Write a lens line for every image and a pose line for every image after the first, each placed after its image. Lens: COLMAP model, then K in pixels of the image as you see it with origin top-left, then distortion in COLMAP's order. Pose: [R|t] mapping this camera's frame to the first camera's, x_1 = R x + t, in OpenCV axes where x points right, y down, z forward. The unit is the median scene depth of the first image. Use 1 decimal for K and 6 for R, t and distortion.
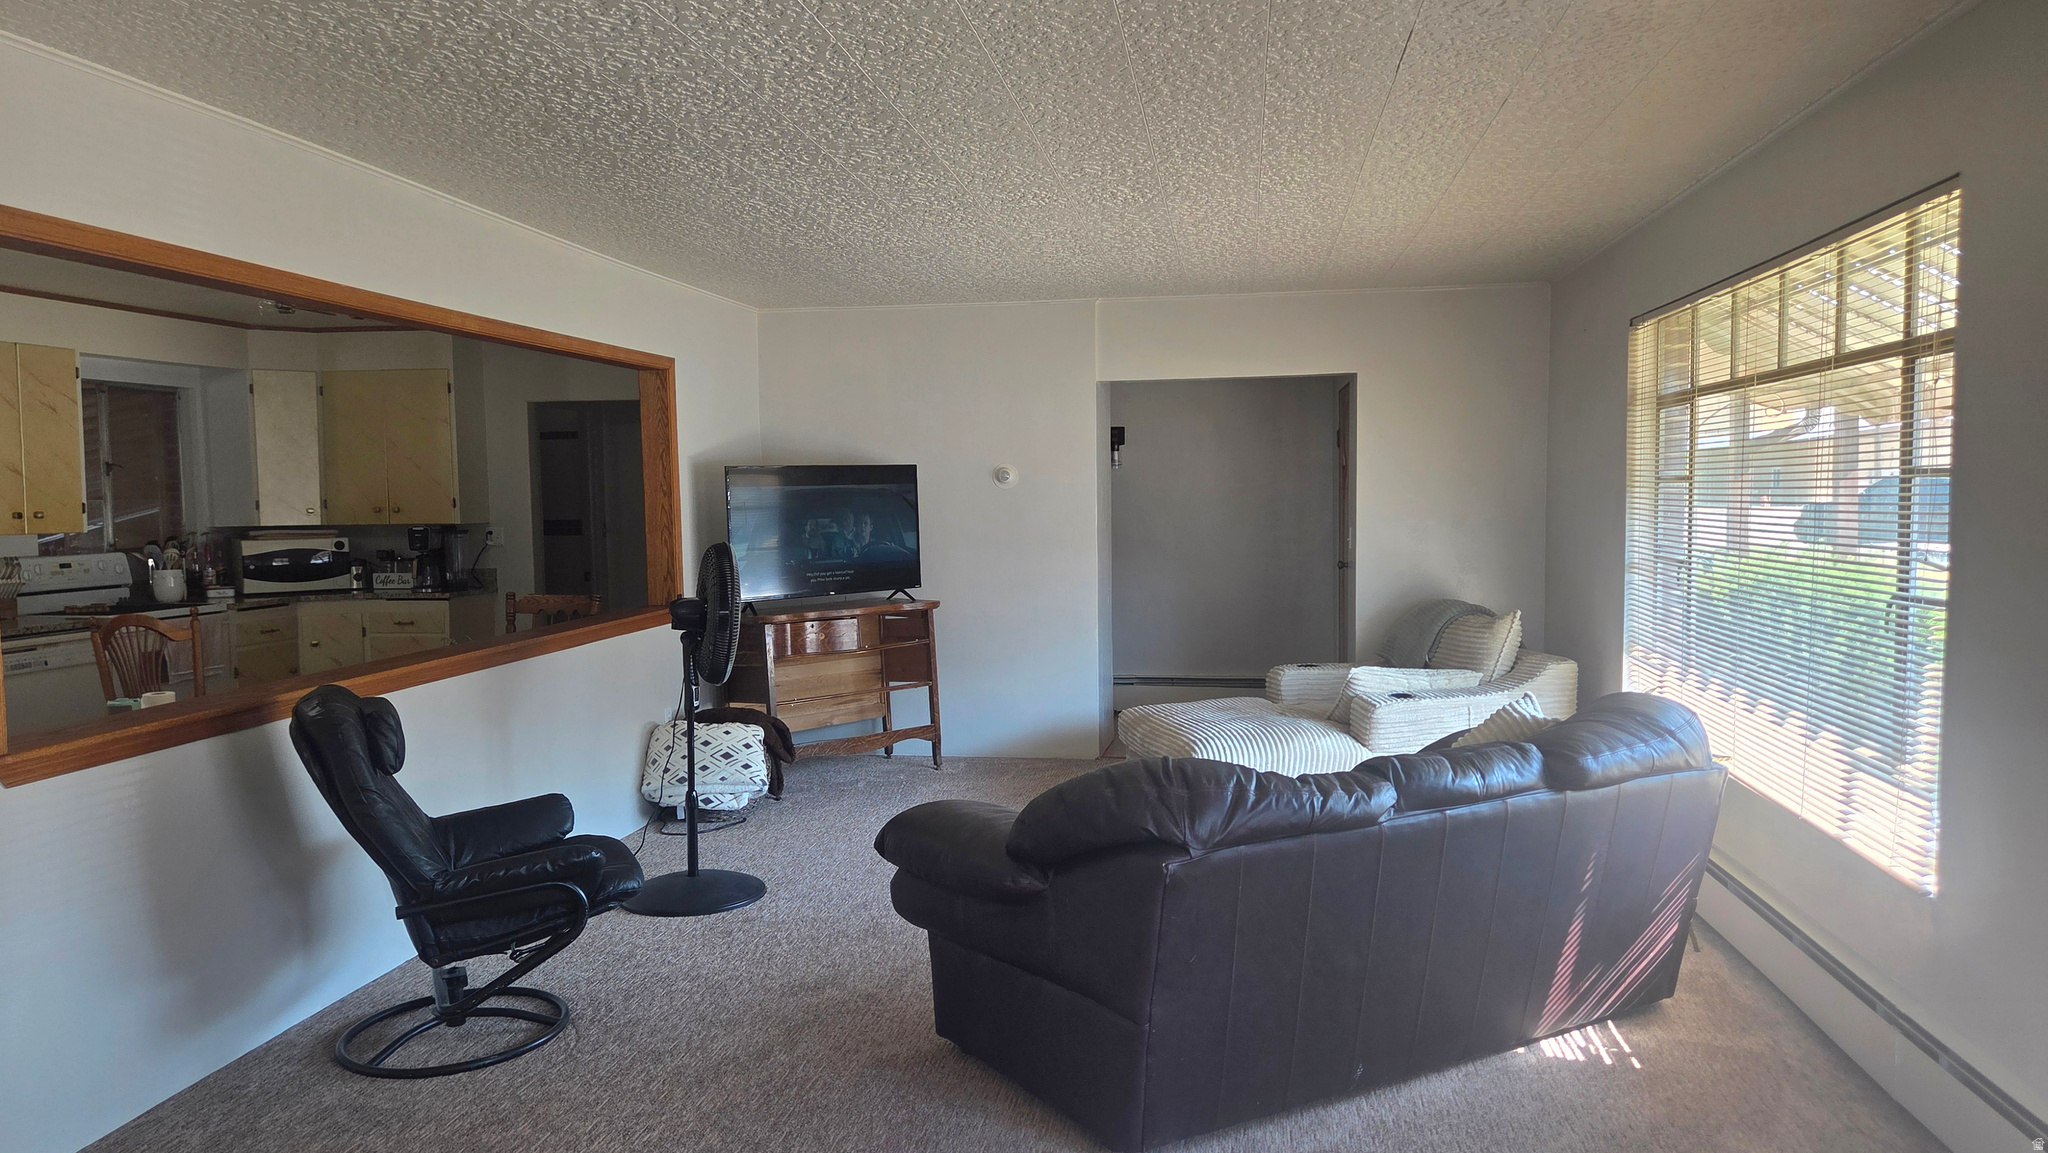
lens RADIAL K [[1396.1, 0, 1024.0], [0, 1396.1, 576.5], [0, 0, 1]] dist [0.089891, 0.000122]
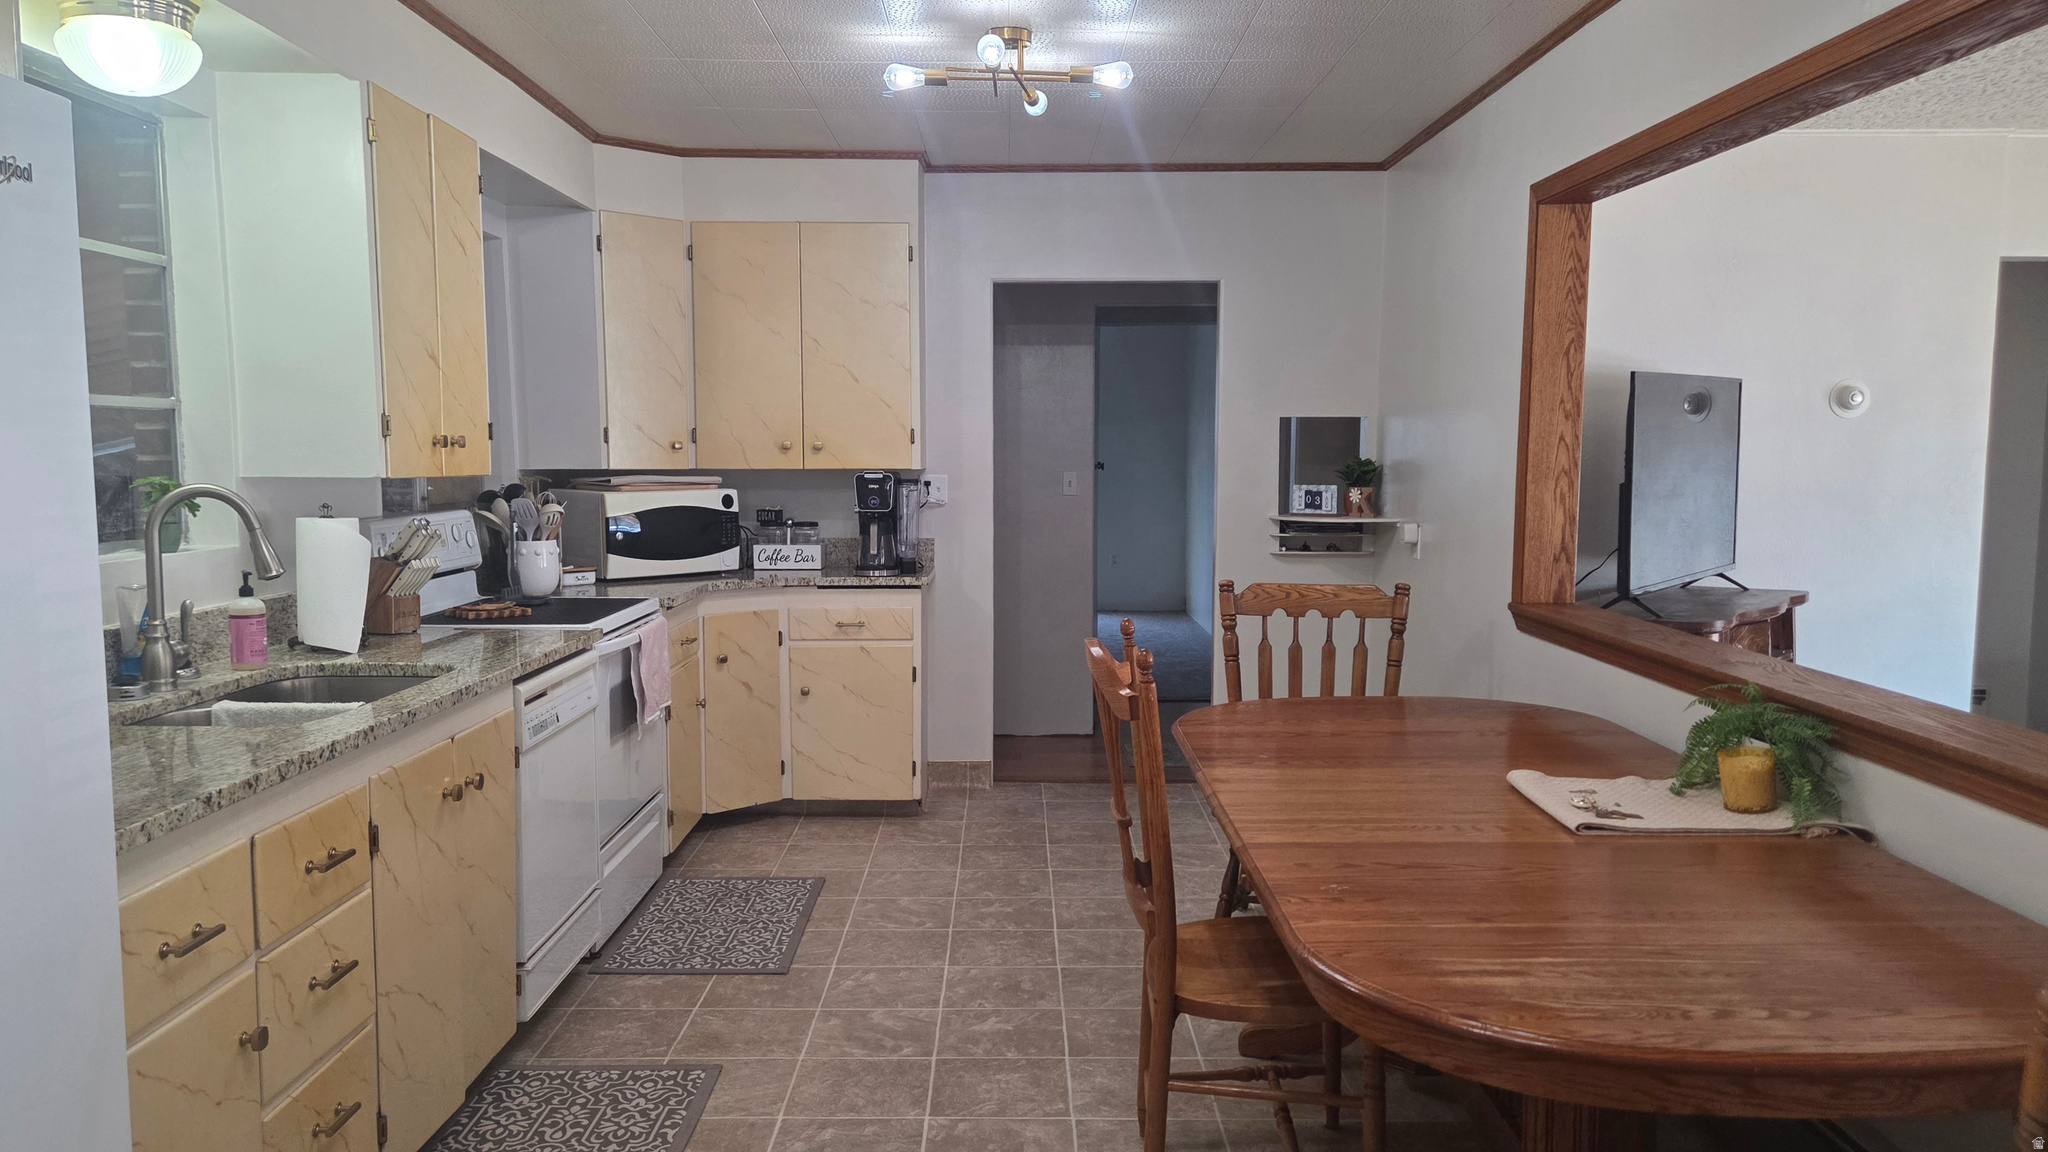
lens RADIAL K [[1396.1, 0, 1024.0], [0, 1396.1, 576.0], [0, 0, 1]] dist [0.089891, 0.000122]
pose [[0.986001, -0.001396, 0.166731, -0.456739], [-0.003290, 0.999607, 0.027825, -0.006492], [-0.166704, -0.027984, 0.985610, 0.366290]]
